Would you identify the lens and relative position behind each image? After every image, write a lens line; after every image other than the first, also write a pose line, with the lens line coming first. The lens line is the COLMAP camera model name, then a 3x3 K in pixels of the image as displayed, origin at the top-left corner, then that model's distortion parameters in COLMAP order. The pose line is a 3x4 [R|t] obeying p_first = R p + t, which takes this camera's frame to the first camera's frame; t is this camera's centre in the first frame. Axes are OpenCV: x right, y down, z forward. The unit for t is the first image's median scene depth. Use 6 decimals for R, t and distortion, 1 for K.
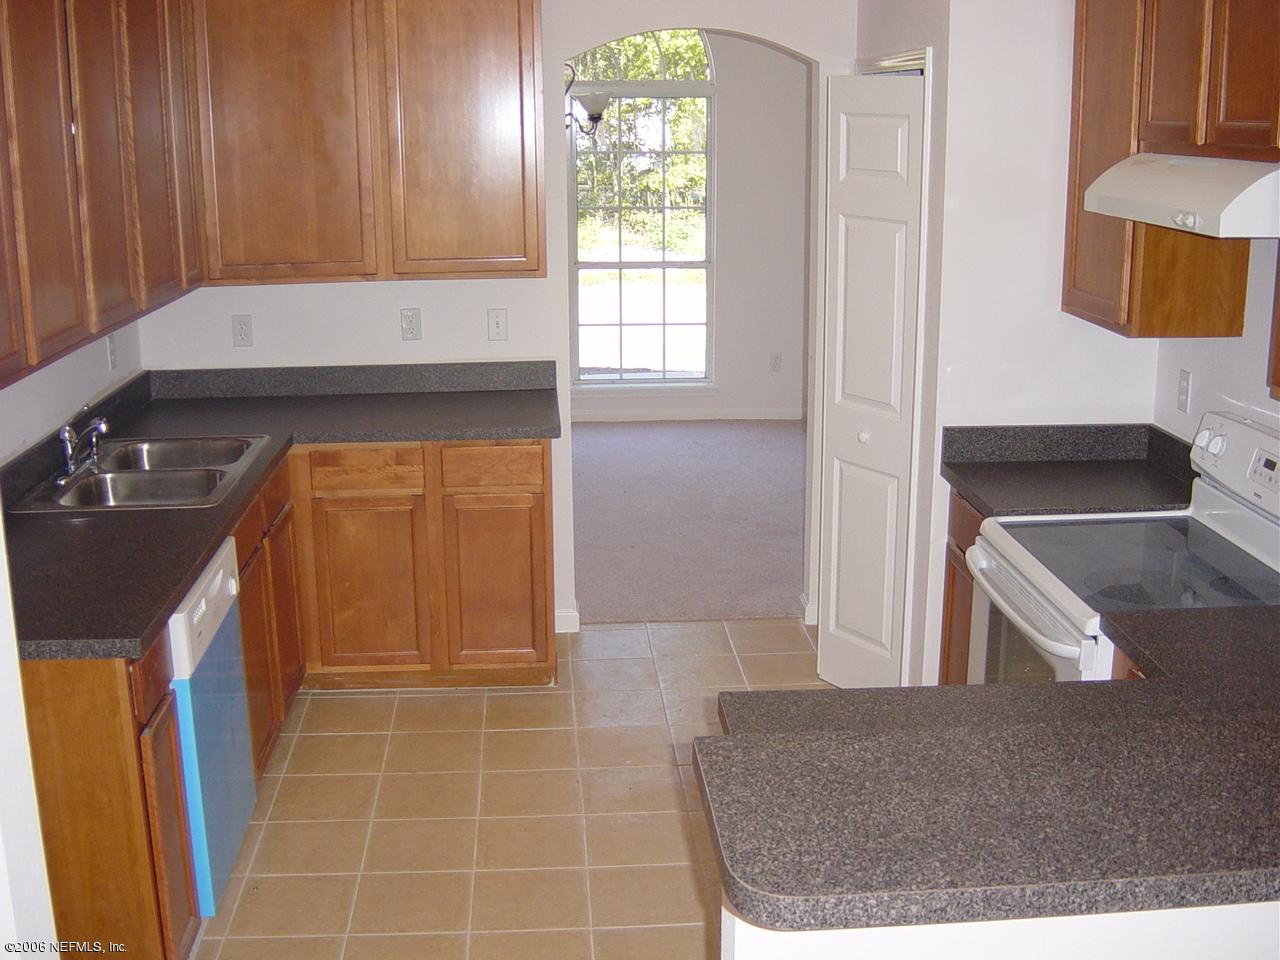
lens RADIAL K [[1422.5, 0, 640.0], [0, 1422.5, 480.0], [0, 0, 1]] dist [-0.163304, 0.038668]
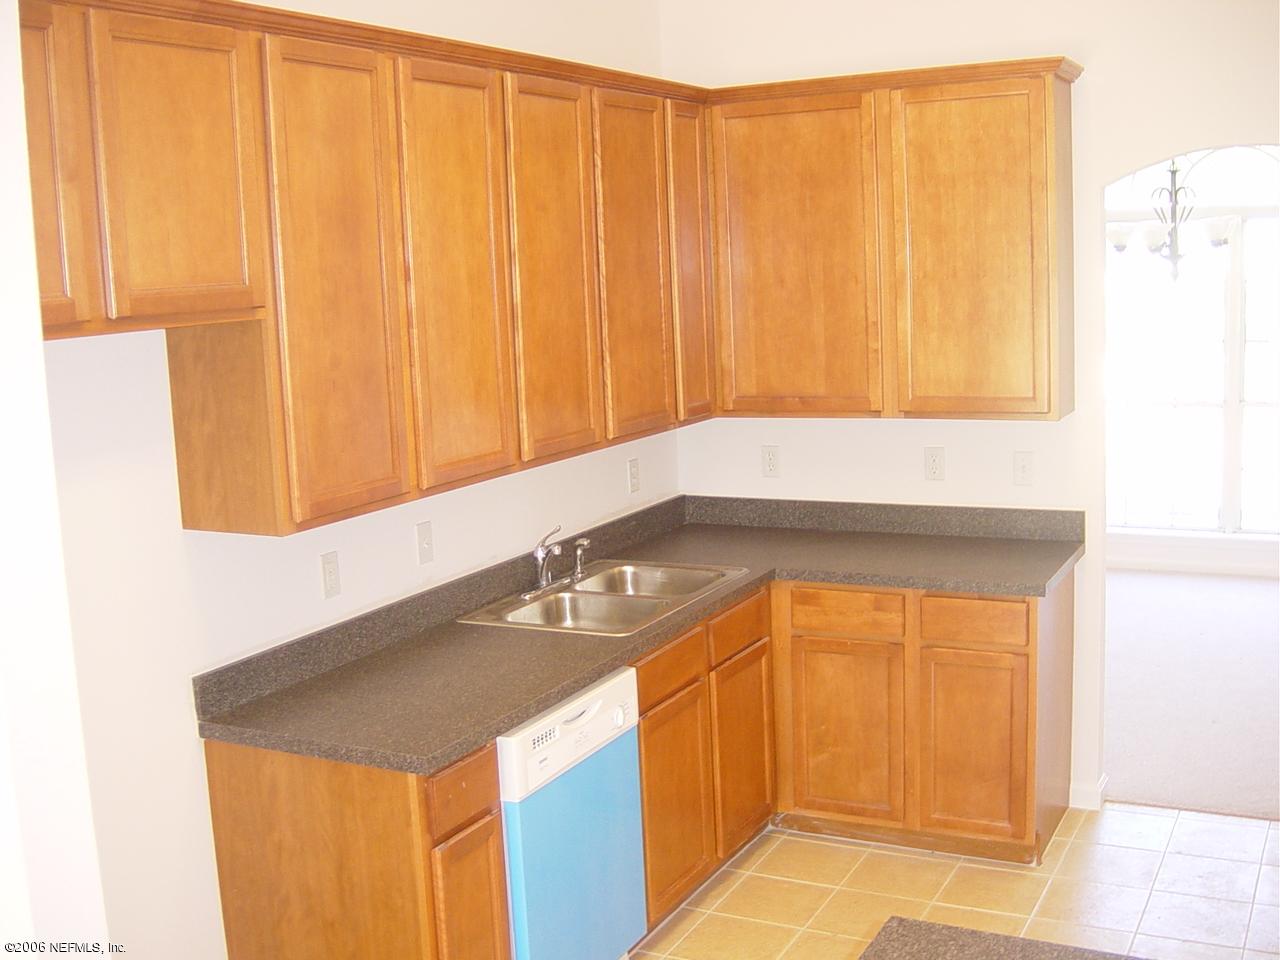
lens RADIAL K [[1422.5, 0, 640.0], [0, 1422.5, 480.0], [0, 0, 1]] dist [-0.163304, 0.038668]
pose [[0.854279, 0.049760, -0.517428, 0.178310], [-0.093906, 0.993803, -0.059468, -0.025683], [0.511262, 0.099392, 0.853658, 0.088164]]
